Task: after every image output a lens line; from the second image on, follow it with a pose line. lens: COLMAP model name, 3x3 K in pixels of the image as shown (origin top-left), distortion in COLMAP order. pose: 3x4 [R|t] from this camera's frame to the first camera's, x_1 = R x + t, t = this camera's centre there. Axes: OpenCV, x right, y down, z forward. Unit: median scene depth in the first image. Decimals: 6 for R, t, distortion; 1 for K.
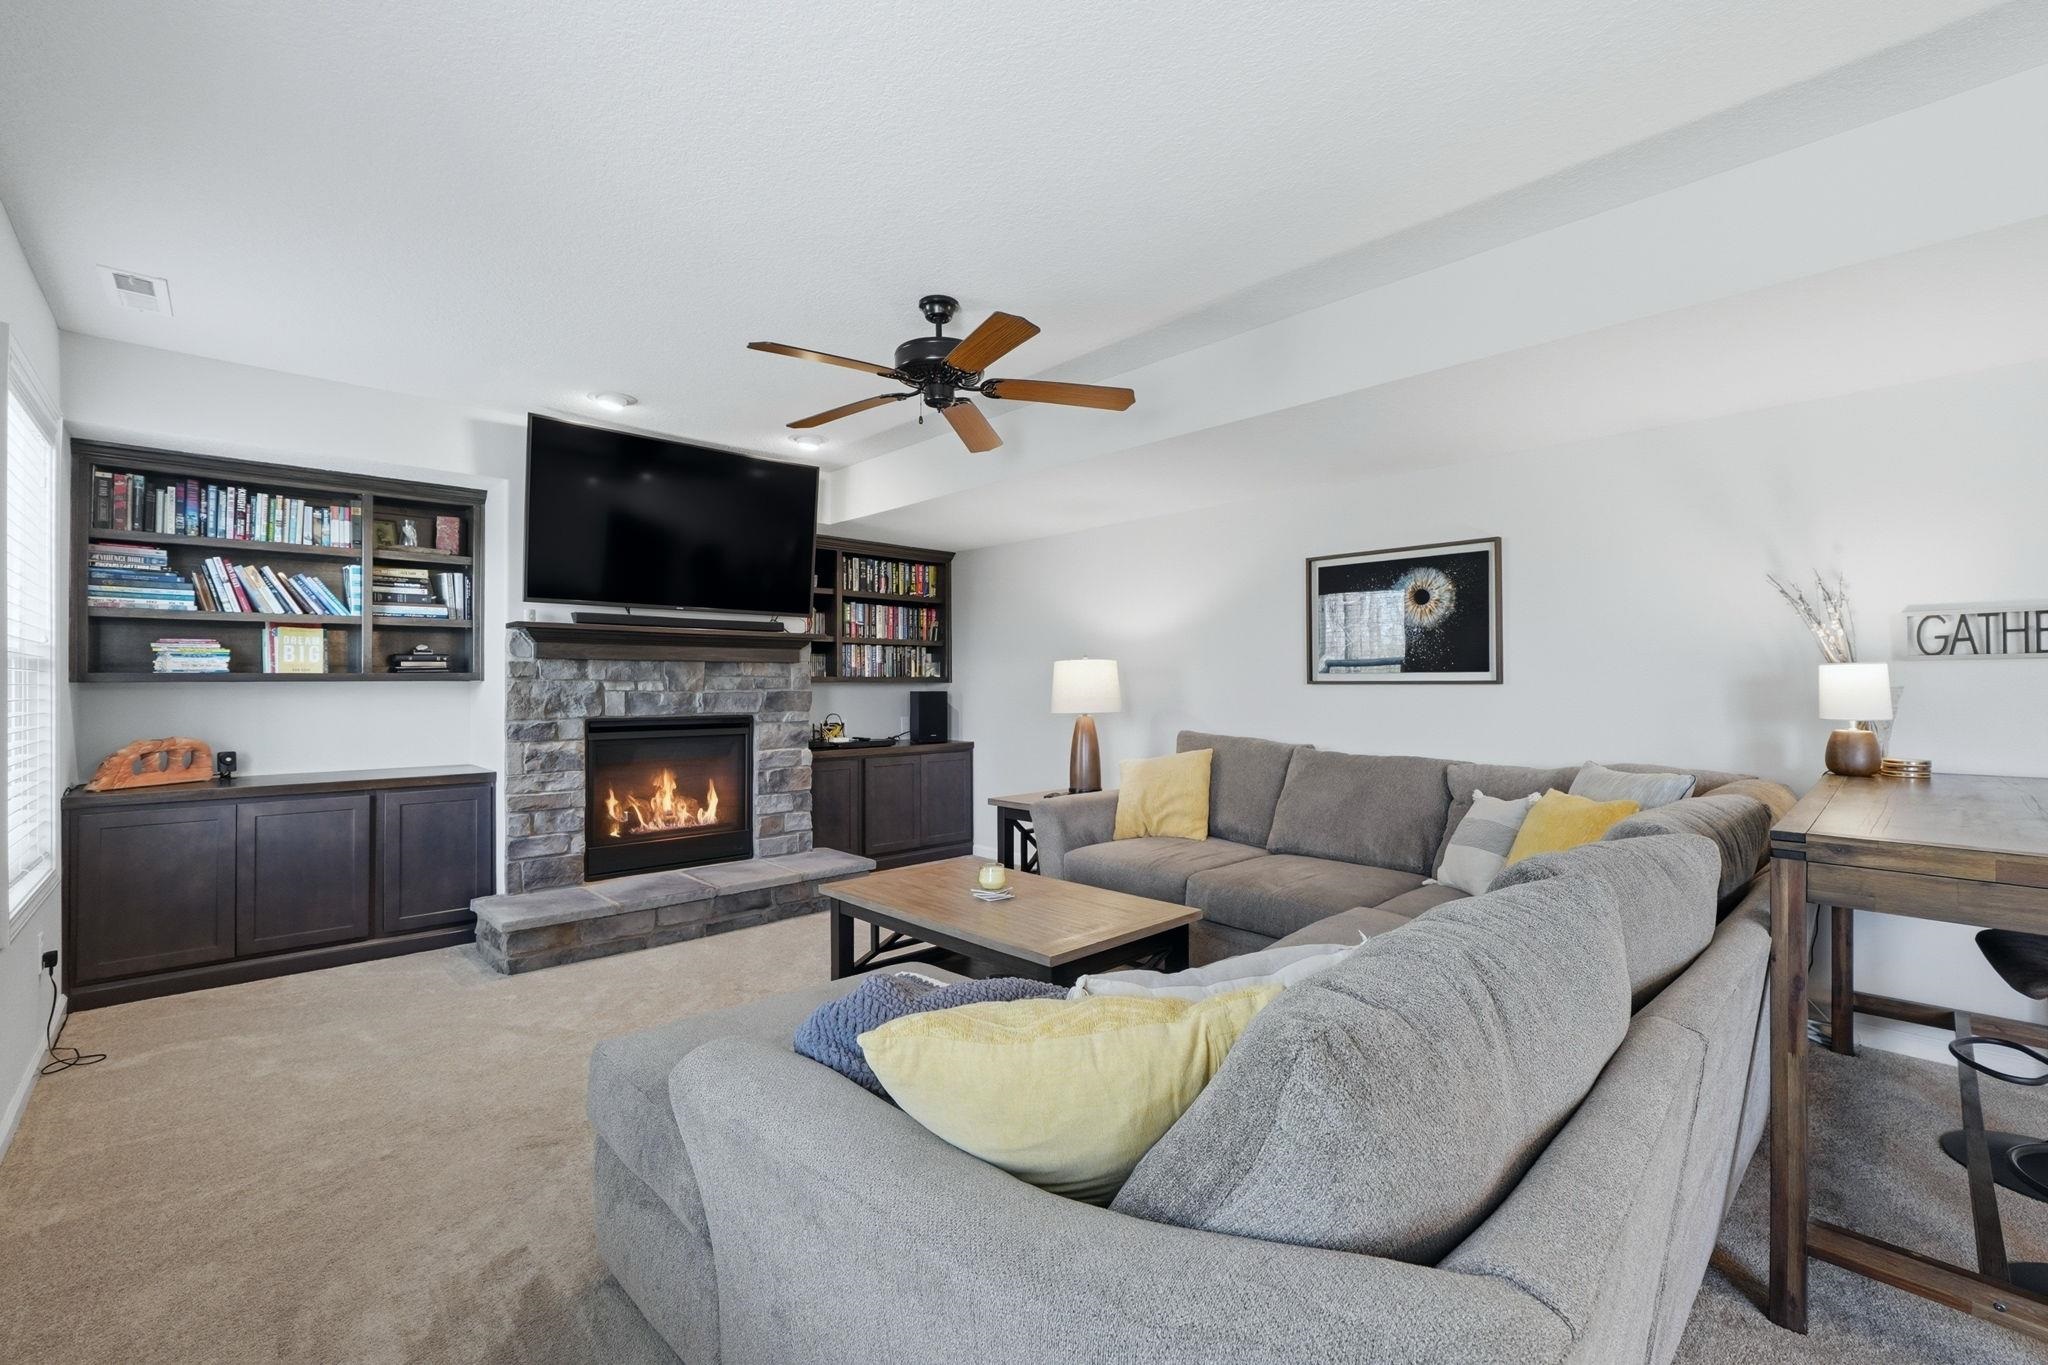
lens RADIAL K [[849.7, 0, 1026.3], [0, 849.7, 679.6], [0, 0, 1]] dist [-0.008851, 0.003224]
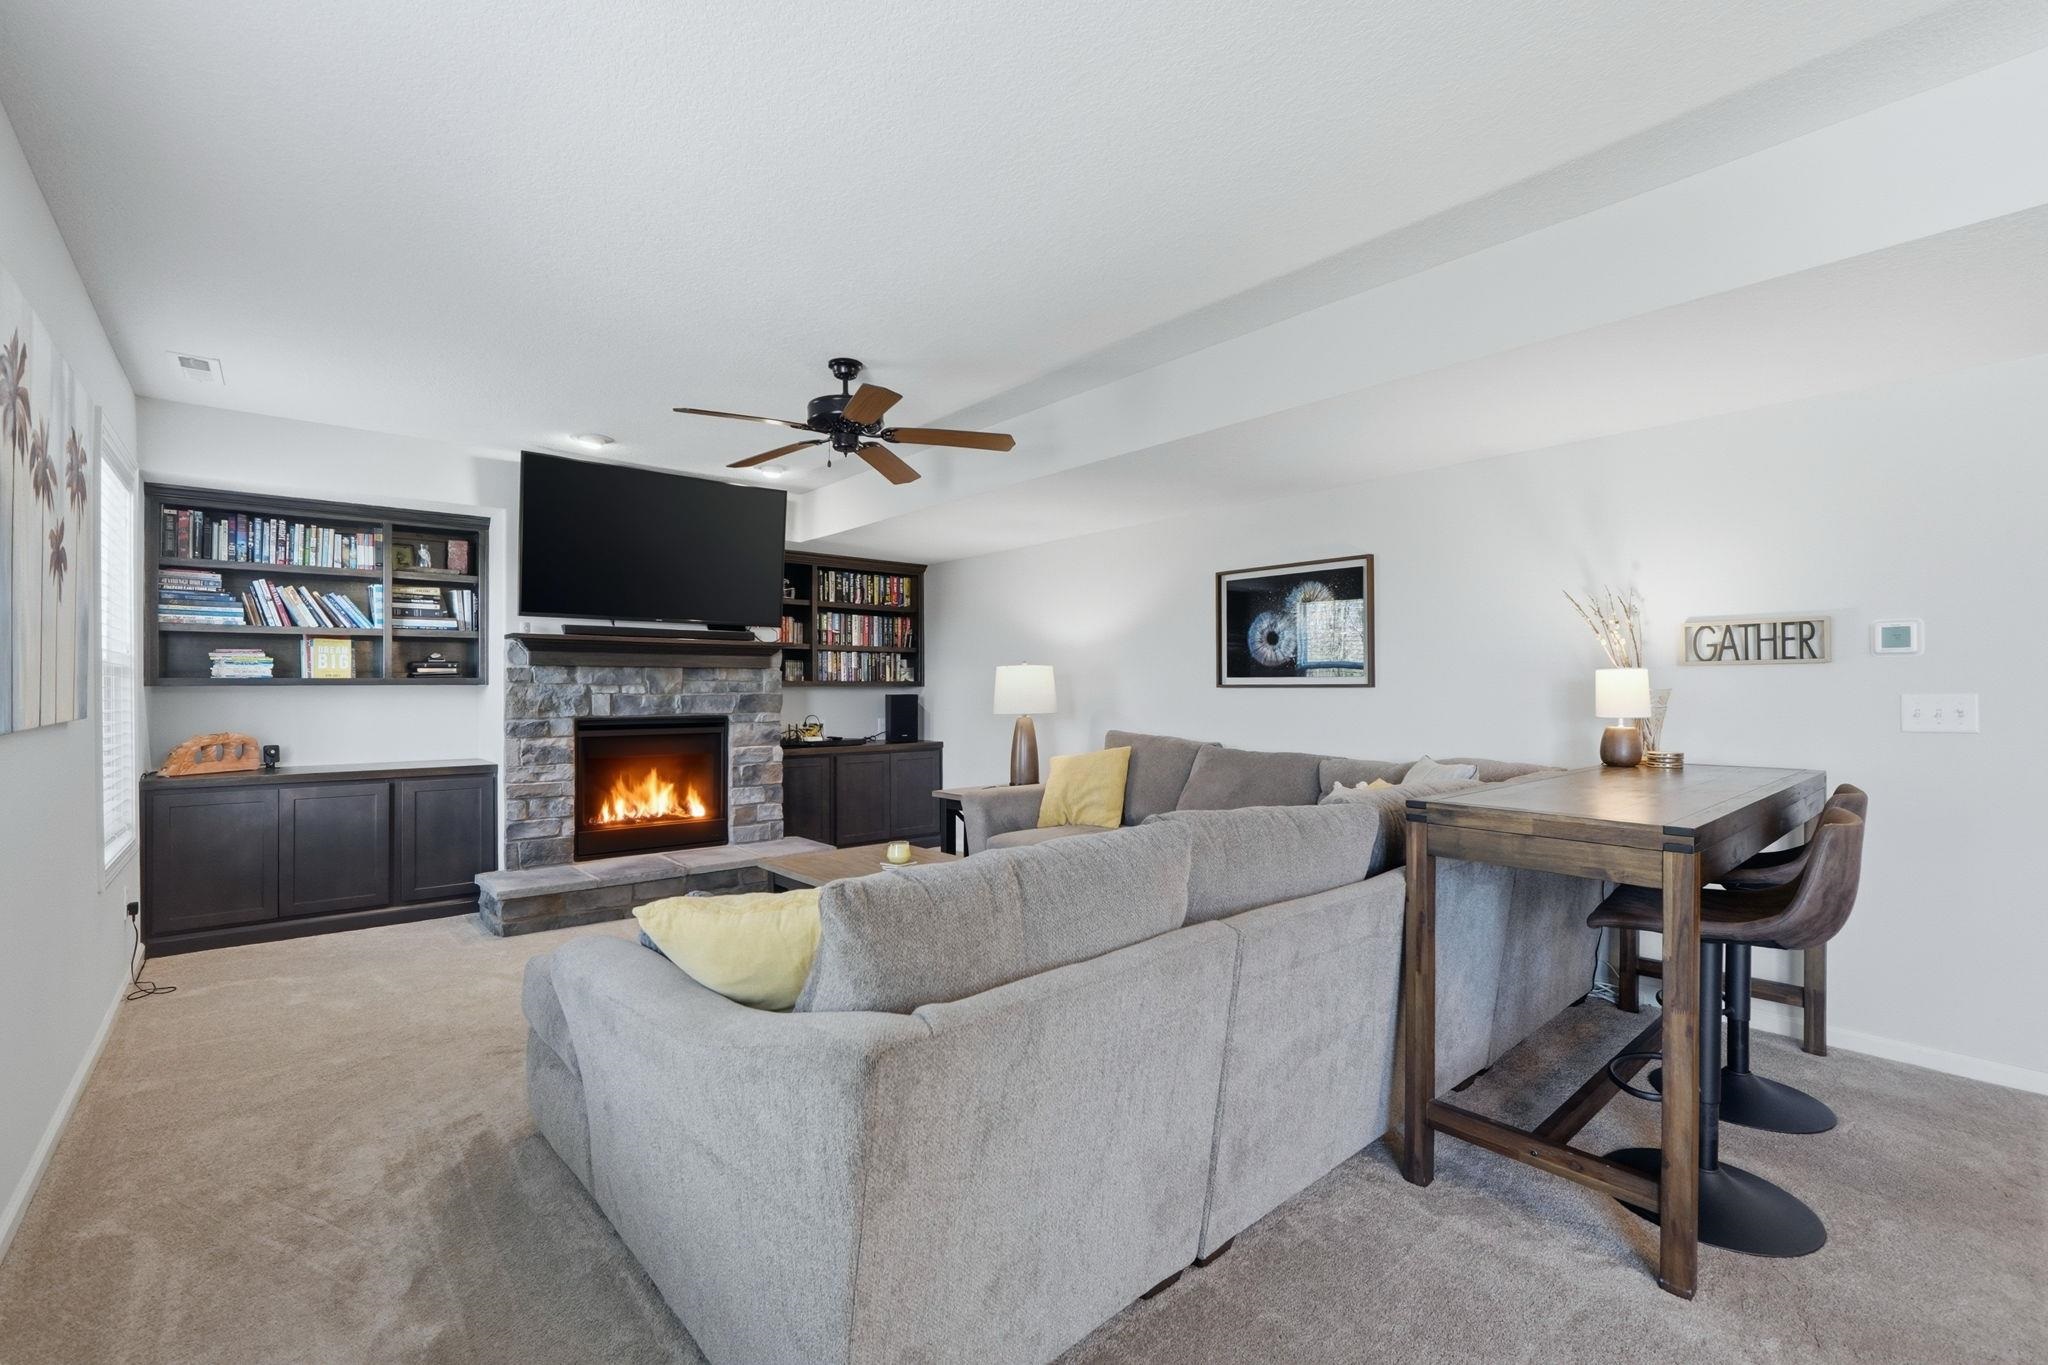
lens RADIAL K [[849.7, 0, 1008.0], [0, 849.7, 688.1], [0, 0, 1]] dist [-0.008851, 0.003224]
pose [[0.998896, -0.000479, -0.046971, 0.147718], [0.000731, 0.999985, 0.005352, 0.000388], [0.046968, -0.005381, 0.998882, -0.140020]]
